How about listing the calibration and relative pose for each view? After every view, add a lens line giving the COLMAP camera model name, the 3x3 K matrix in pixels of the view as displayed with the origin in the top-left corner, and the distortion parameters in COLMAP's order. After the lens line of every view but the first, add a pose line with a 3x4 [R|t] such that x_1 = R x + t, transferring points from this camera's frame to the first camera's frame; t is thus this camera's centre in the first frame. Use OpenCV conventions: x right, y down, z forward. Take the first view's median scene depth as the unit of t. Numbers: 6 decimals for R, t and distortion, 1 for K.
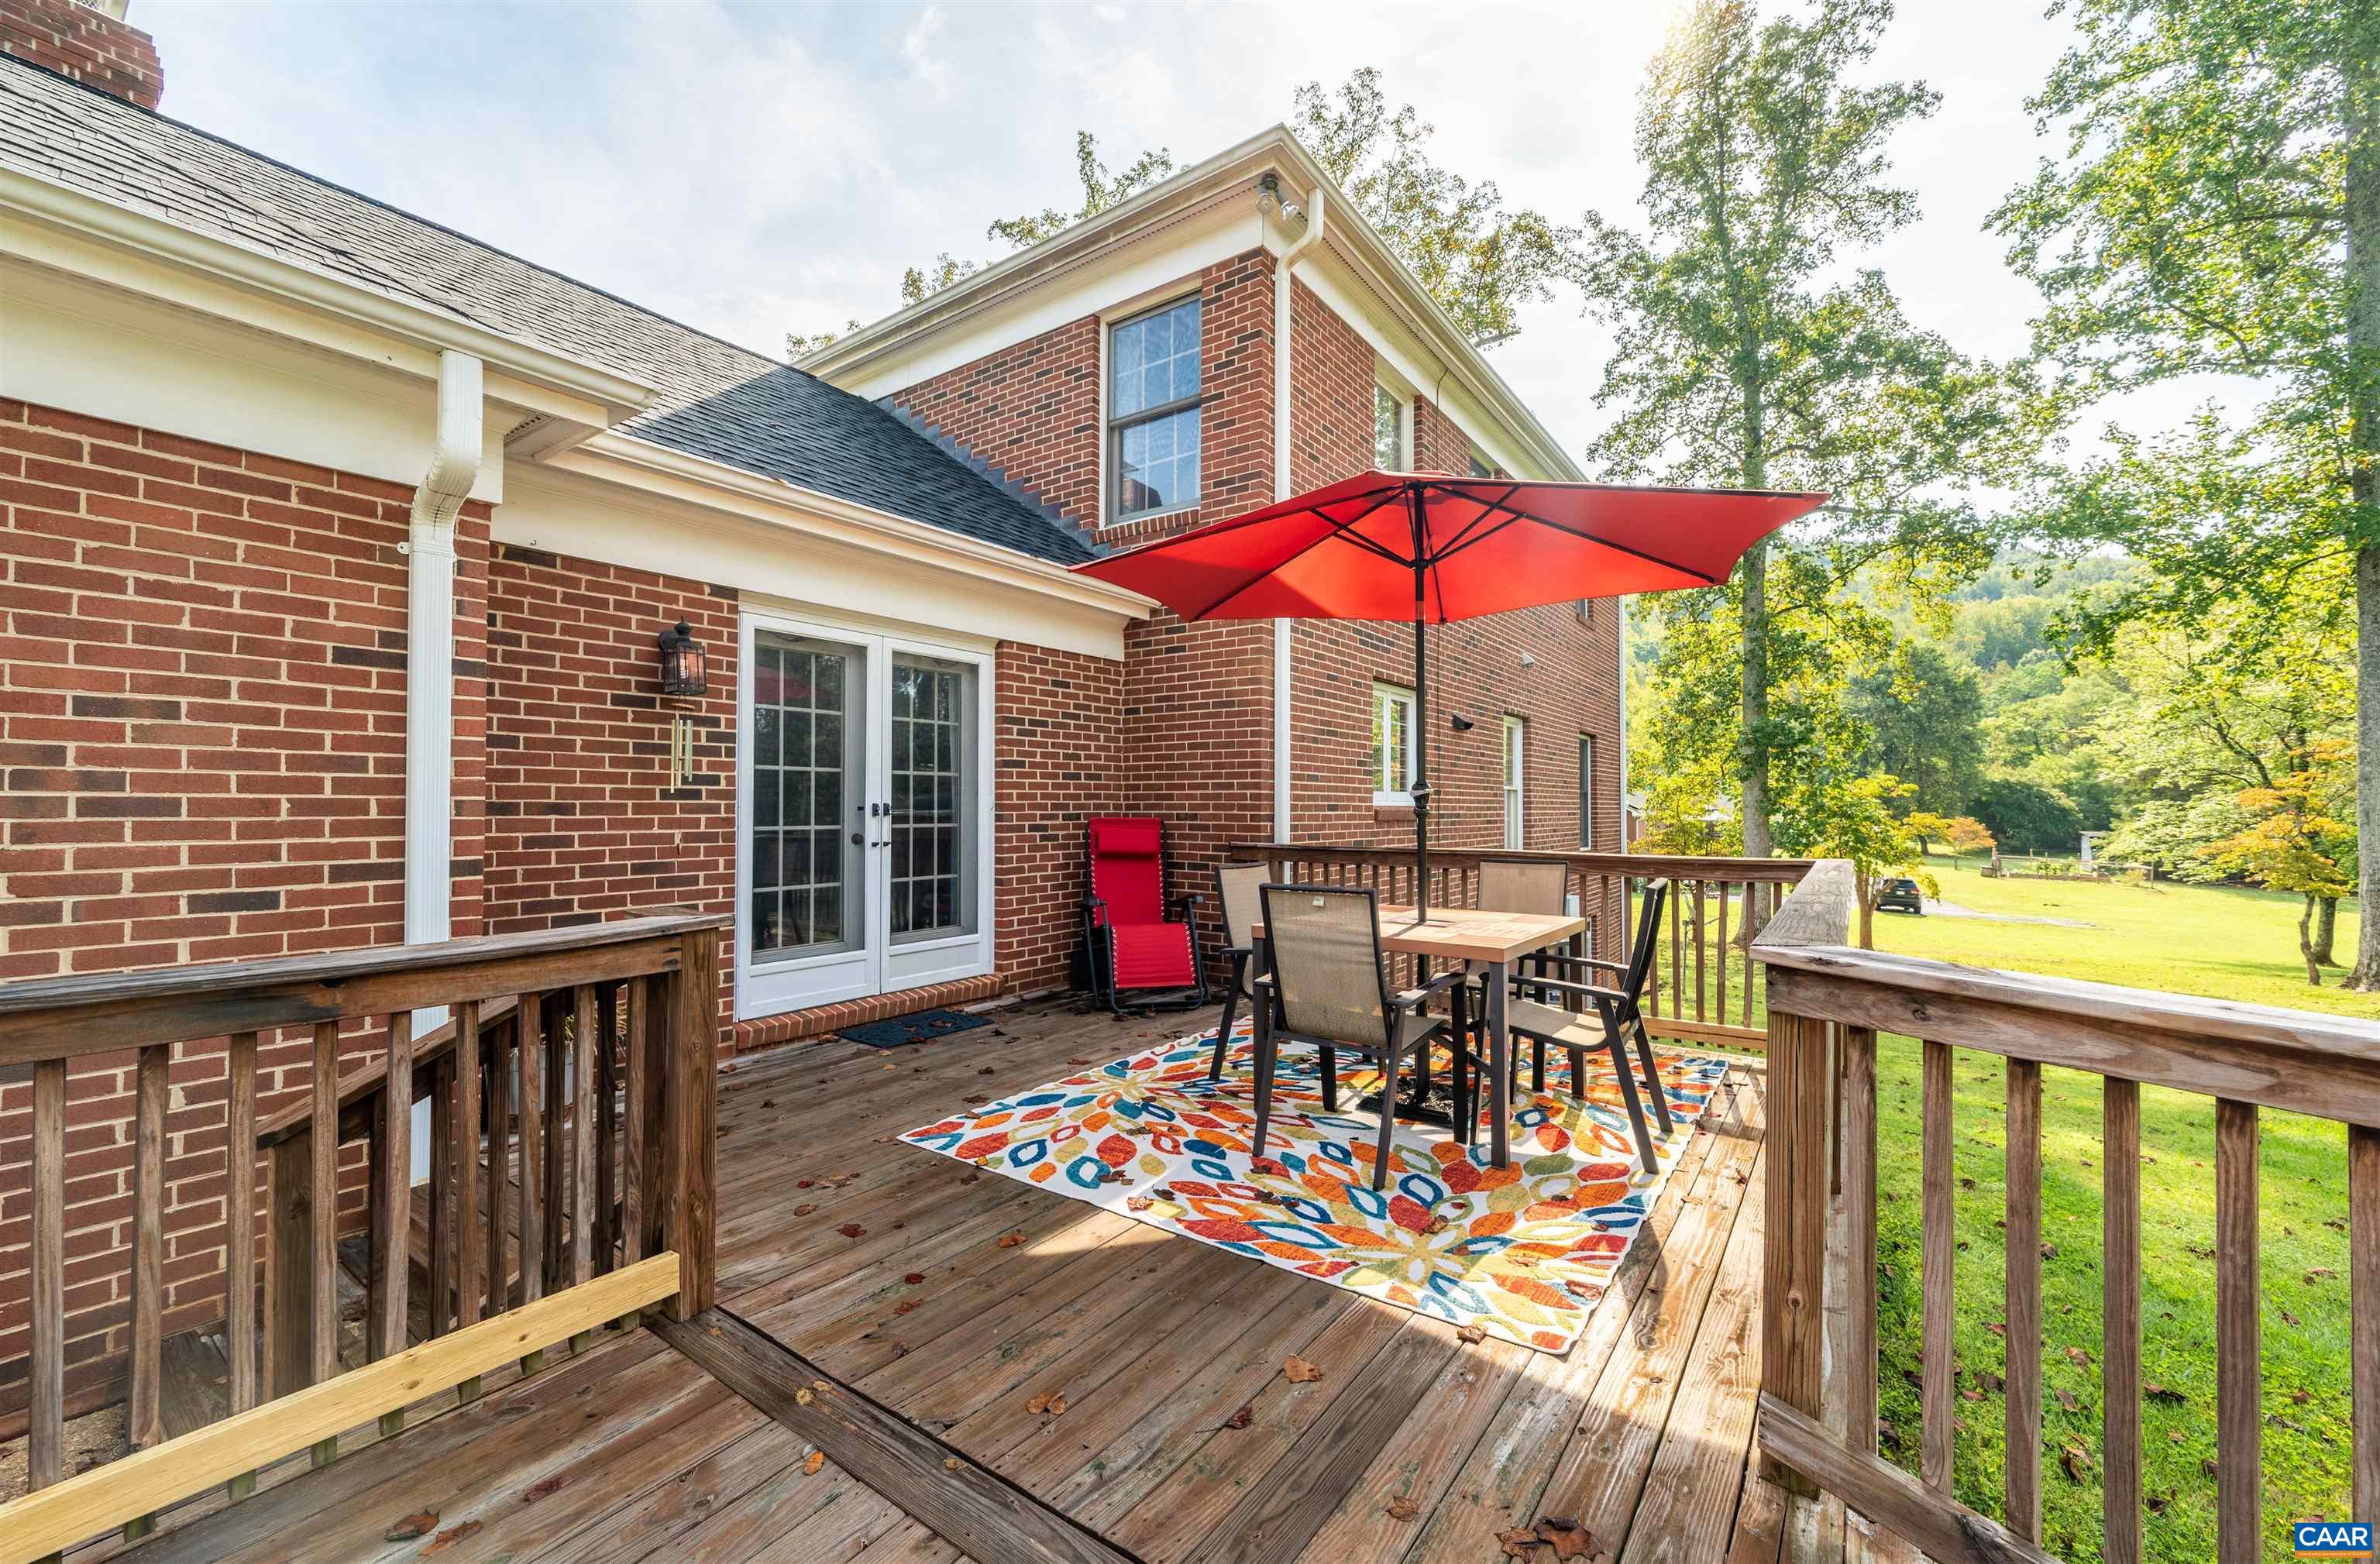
lens RADIAL K [[957.1, 0, 1185.0], [0, 957.1, 797.9], [0, 0, 1]] dist [0.001056, -0.000109]
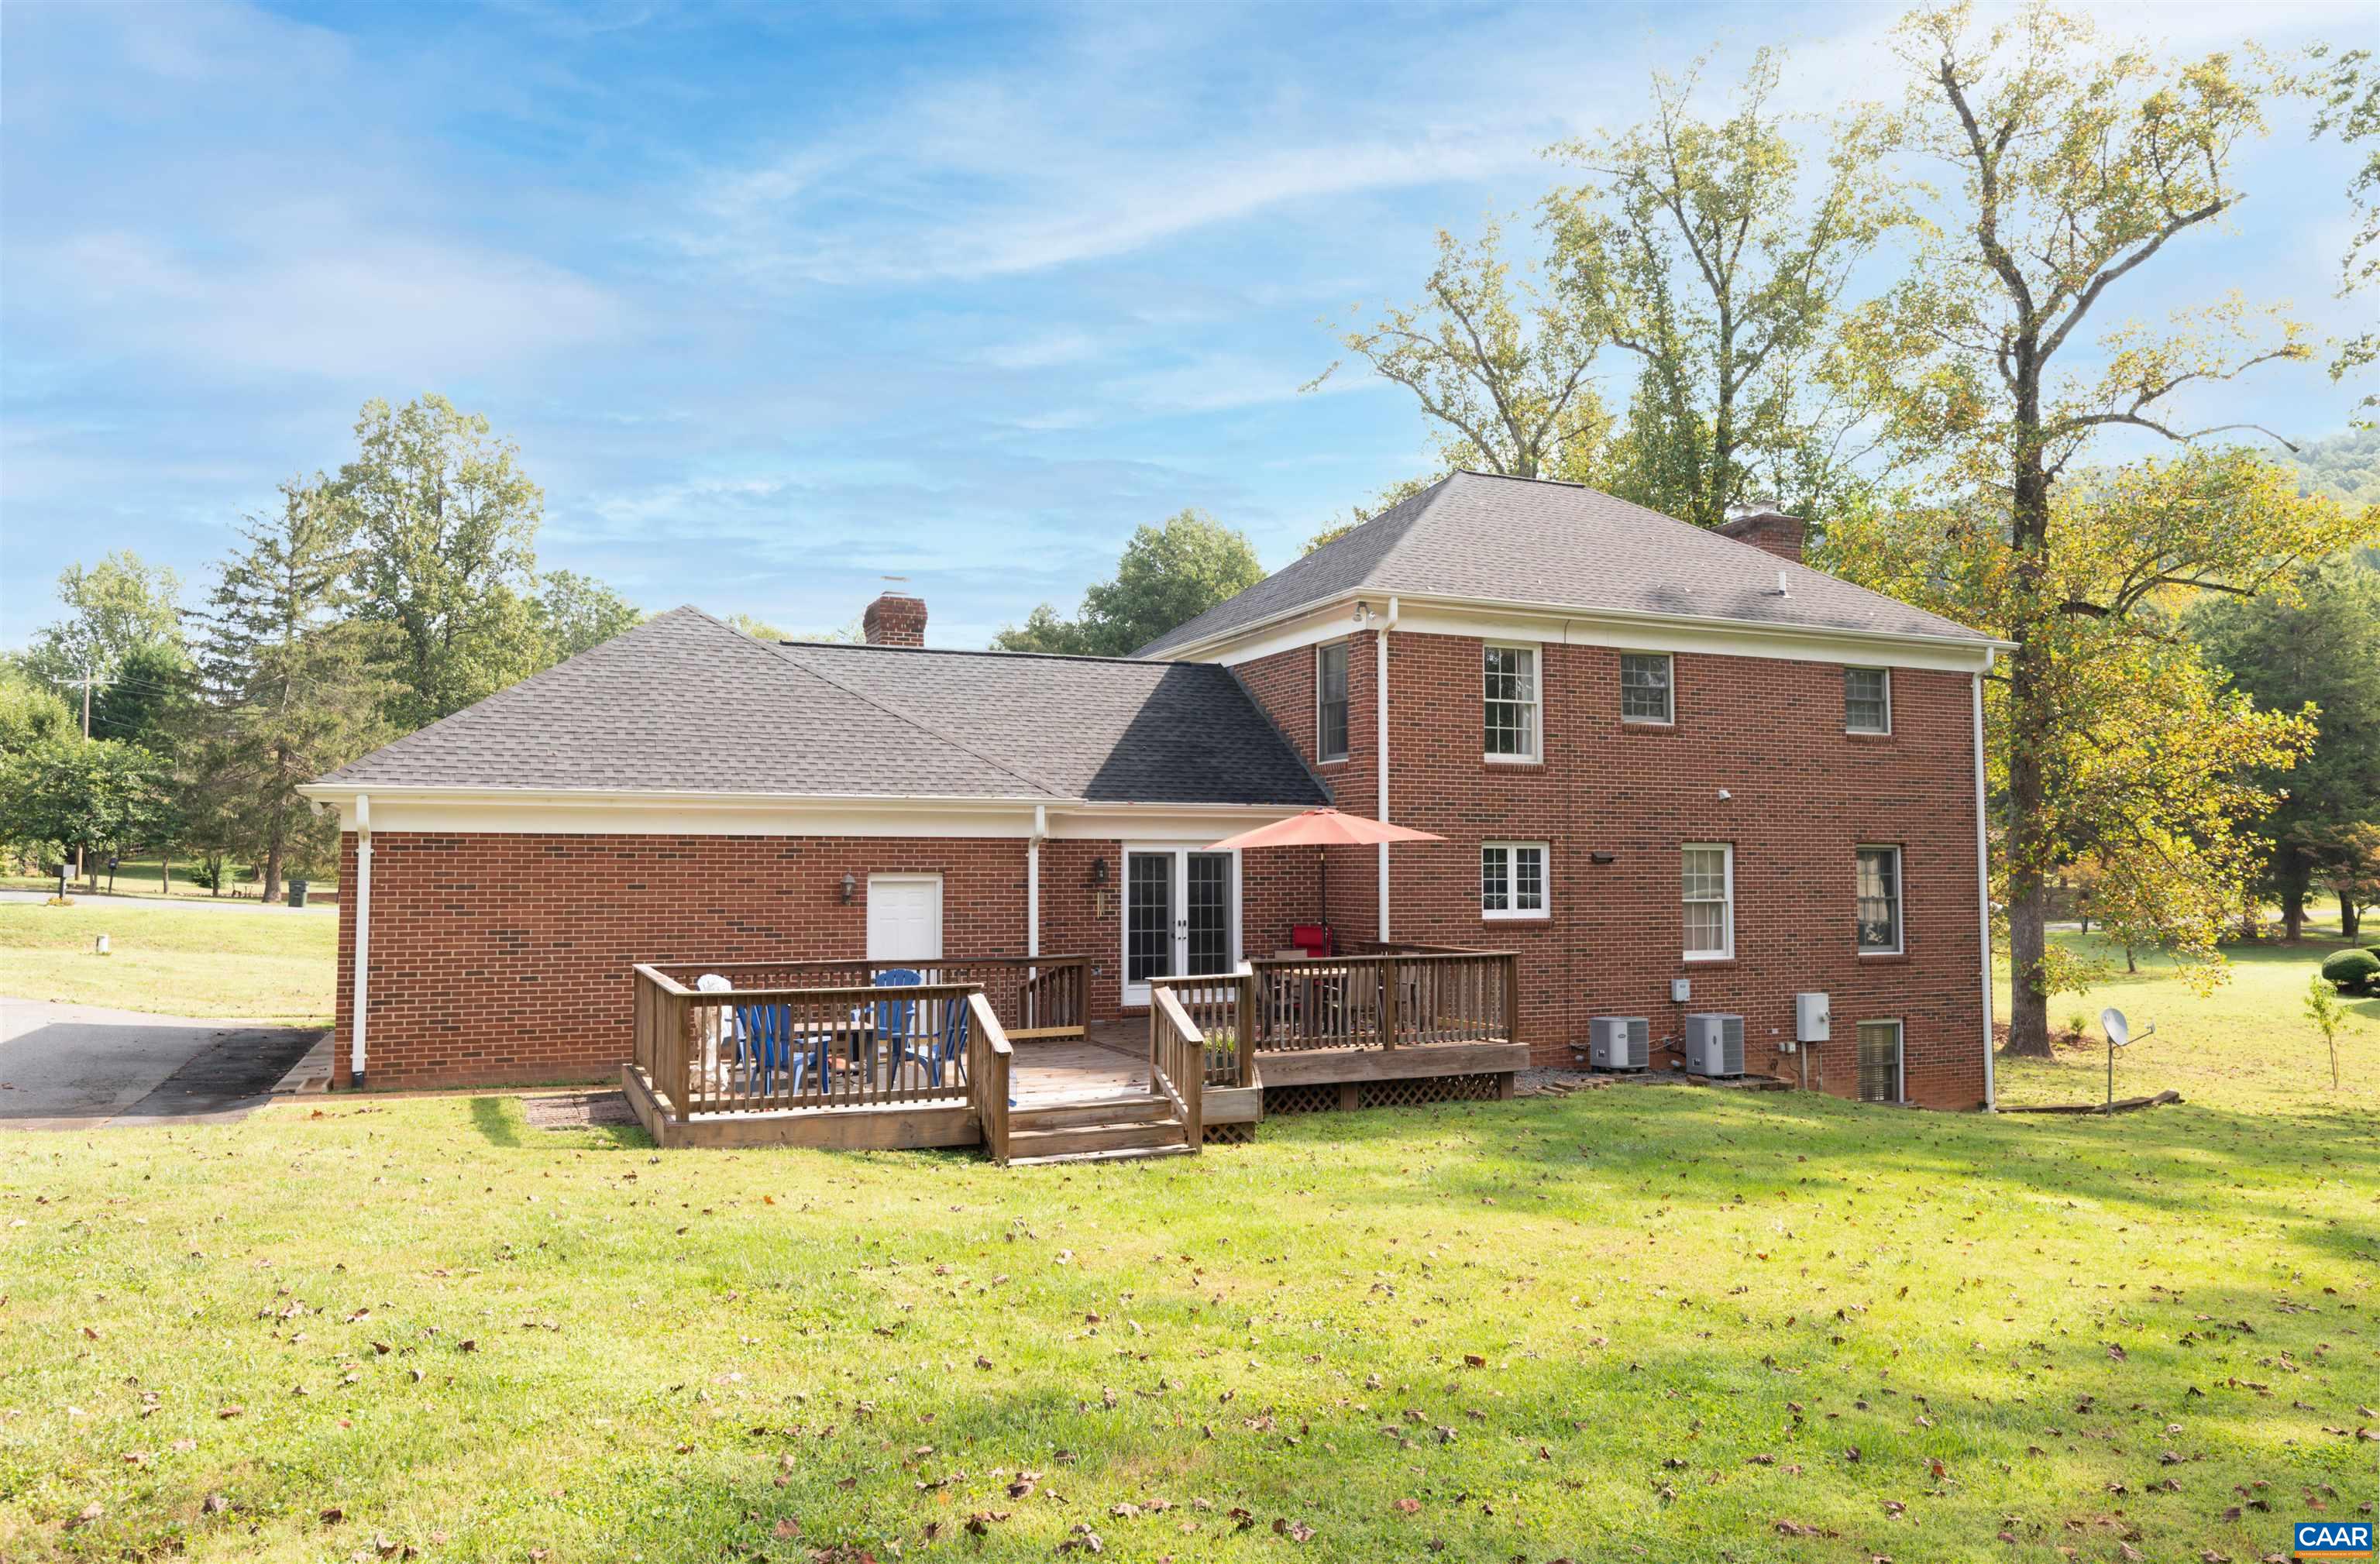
lens RADIAL K [[1711.9, 0, 1193.5], [0, 1711.9, 783.5], [0, 0, 1]] dist [-0.009017, -0.000359]
pose [[0.868473, -0.045449, -0.493649, 2.245023], [0.013761, 0.997615, -0.067639, -0.056389], [0.495546, 0.051950, 0.867027, -3.292152]]
